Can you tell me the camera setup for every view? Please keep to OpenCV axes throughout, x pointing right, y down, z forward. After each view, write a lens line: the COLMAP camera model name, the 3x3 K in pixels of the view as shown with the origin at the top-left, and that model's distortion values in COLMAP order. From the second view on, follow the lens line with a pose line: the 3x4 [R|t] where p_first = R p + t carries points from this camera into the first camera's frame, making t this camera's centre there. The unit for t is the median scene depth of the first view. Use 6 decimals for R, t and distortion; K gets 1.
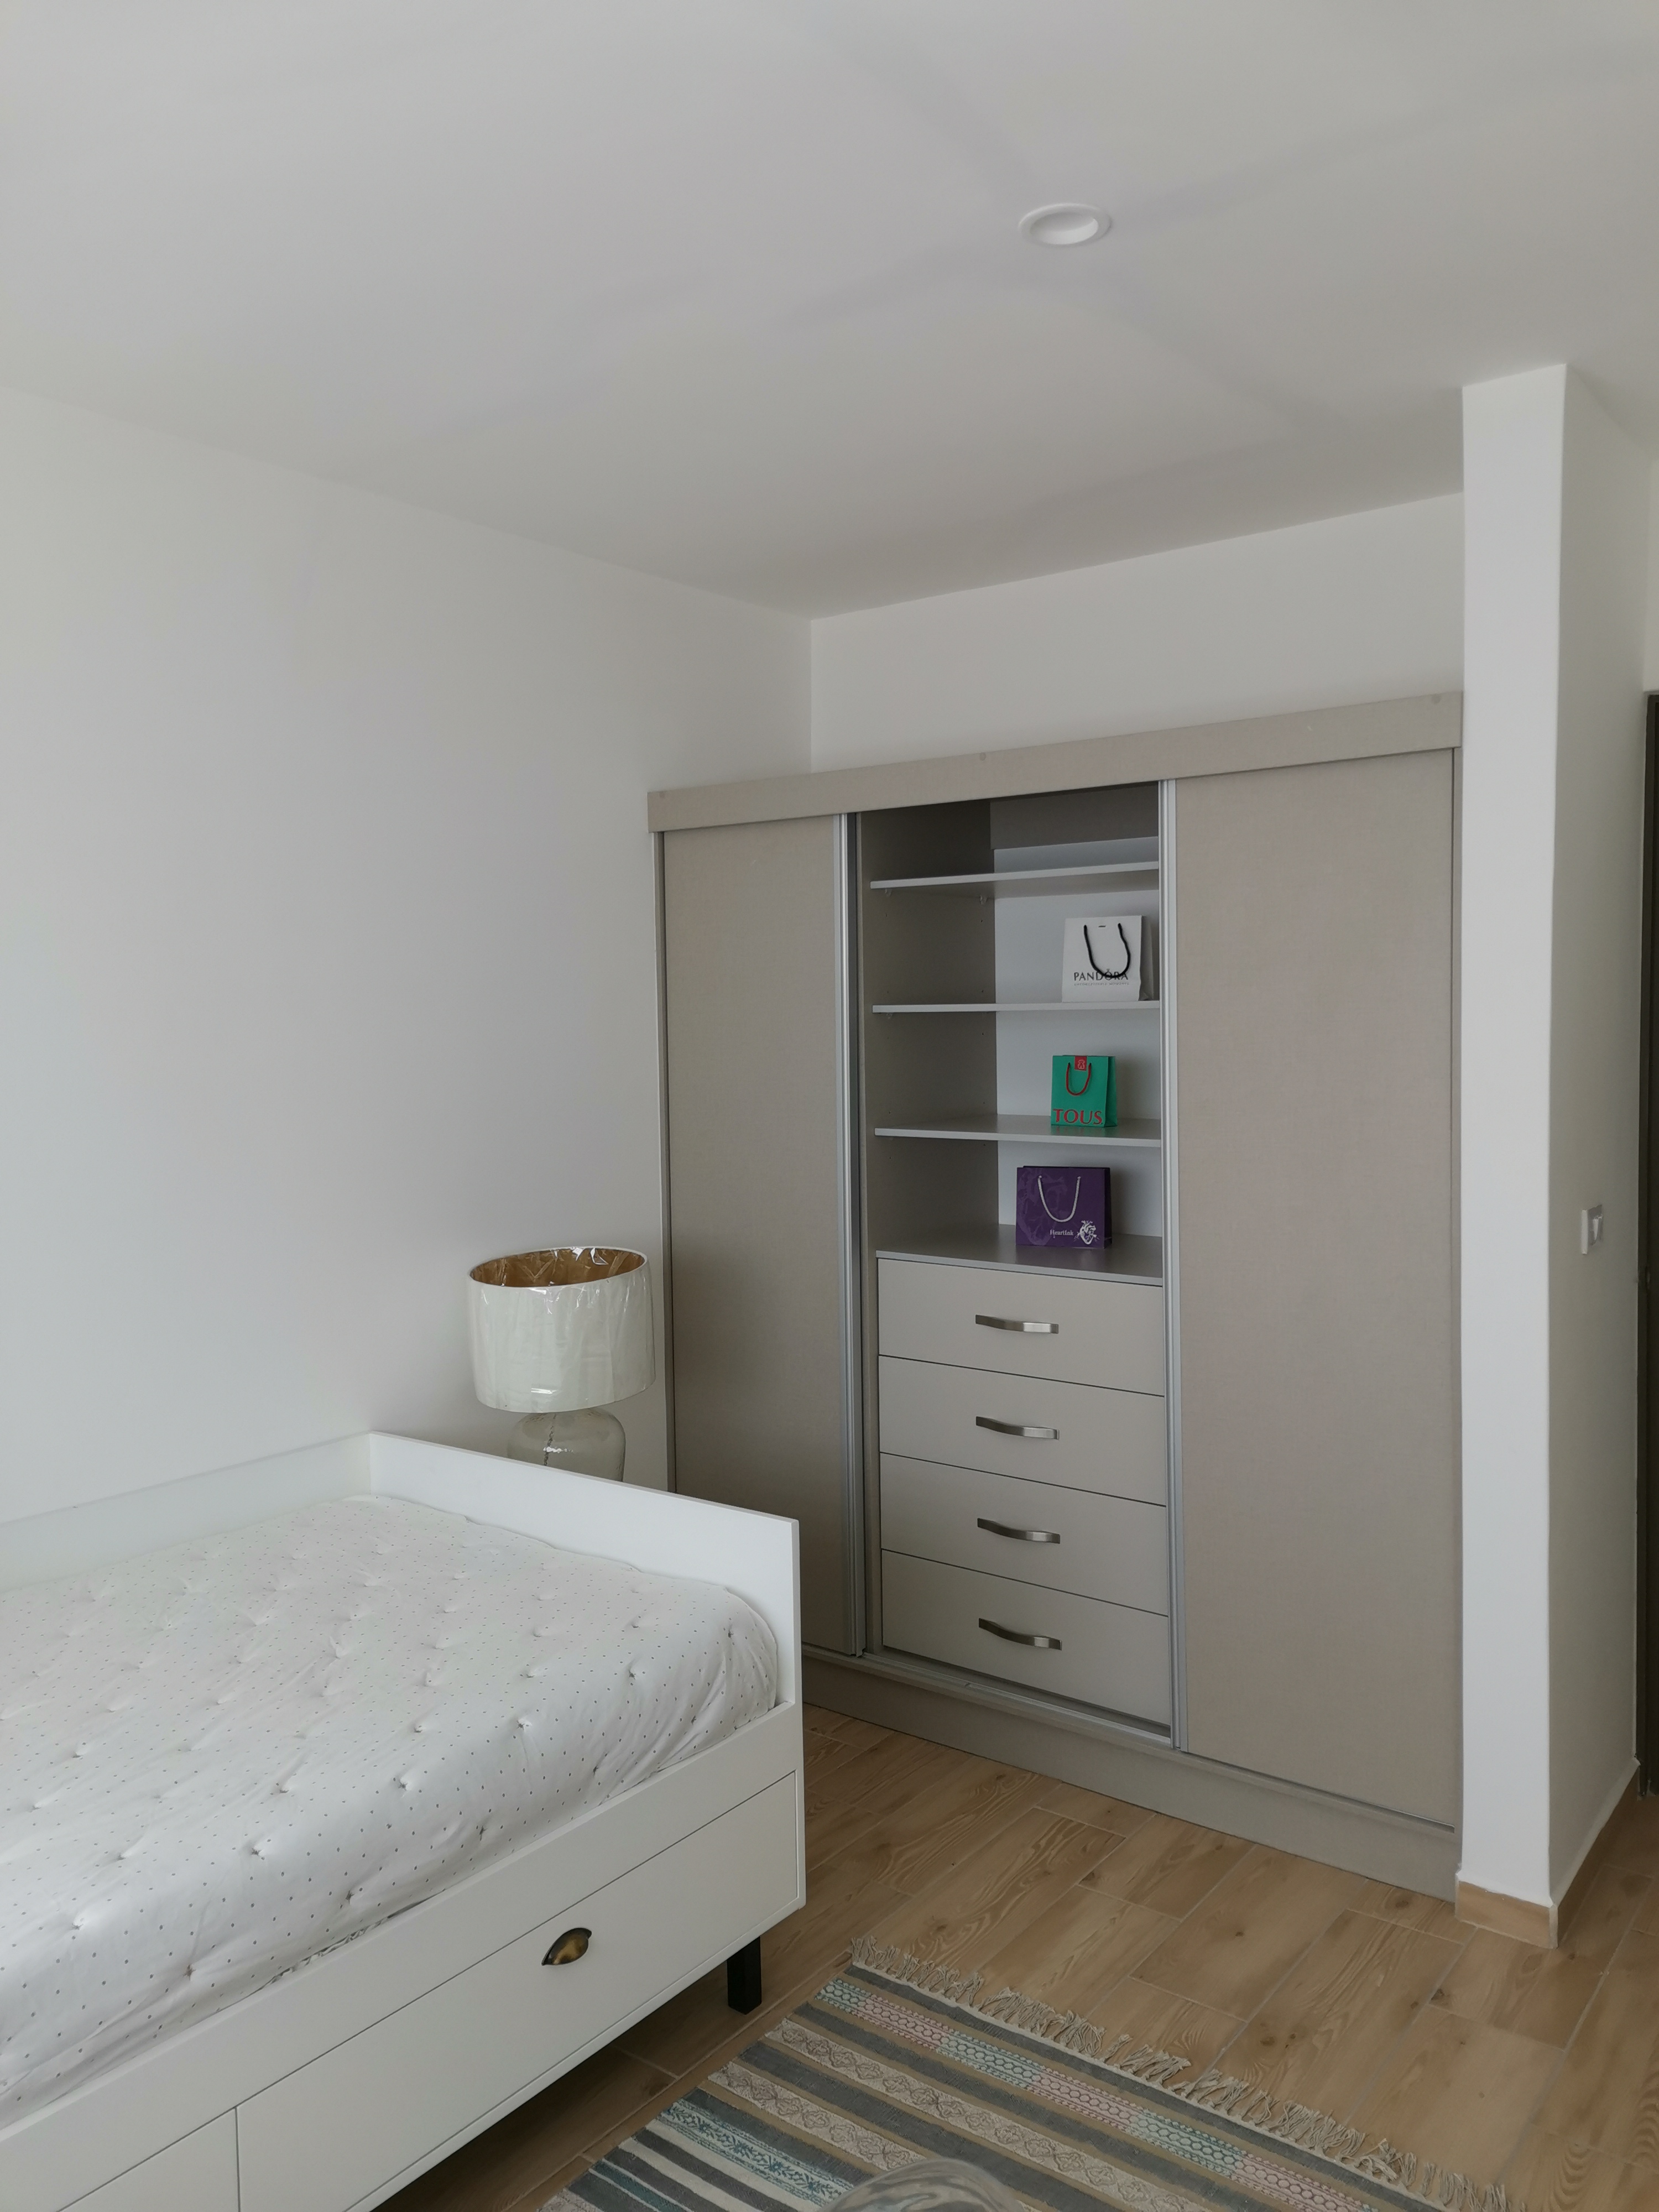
lens RADIAL K [[1659.3, 0, 827.6], [0, 1659.3, 1105.2], [0, 0, 1]] dist [0.071461, -0.039739]
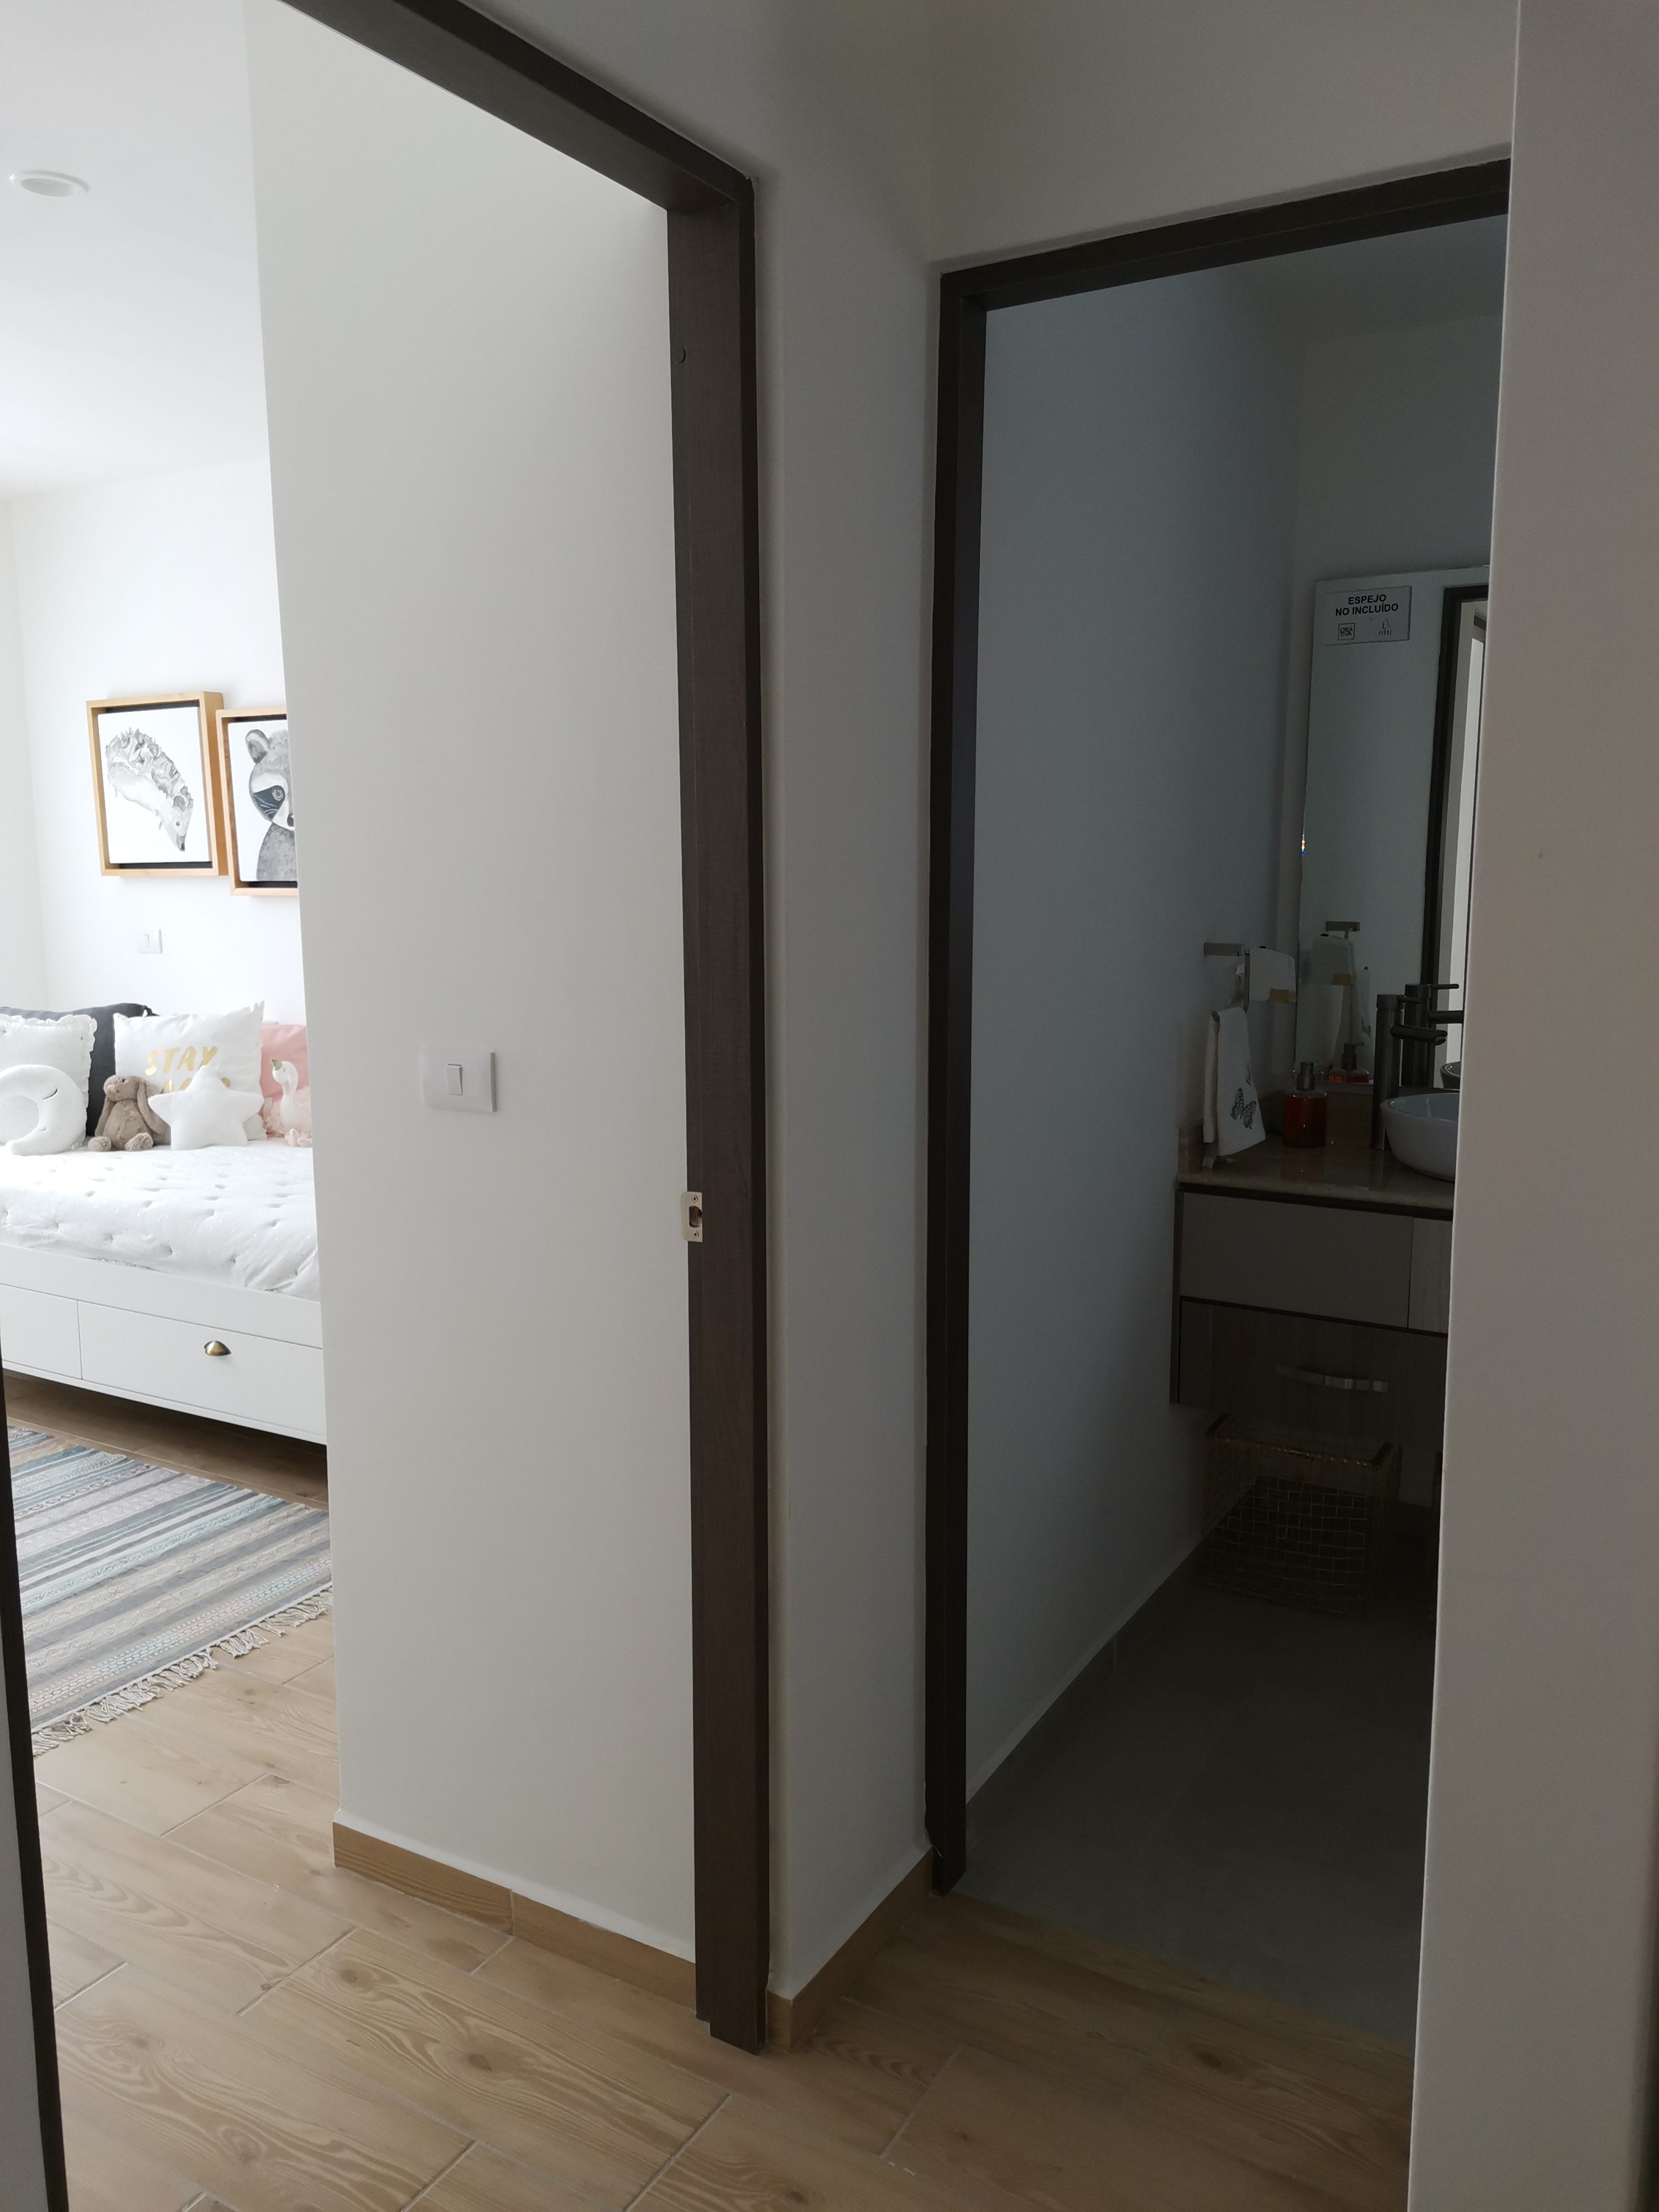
lens RADIAL K [[1659.3, 0, 830.9], [0, 1659.3, 1107.5], [0, 0, 1]] dist [0.071461, -0.039739]
pose [[0.113902, 0.173447, -0.978234, 1.938132], [-0.051734, 0.984342, 0.168506, -0.081928], [0.992144, 0.031415, 0.121091, 1.763391]]
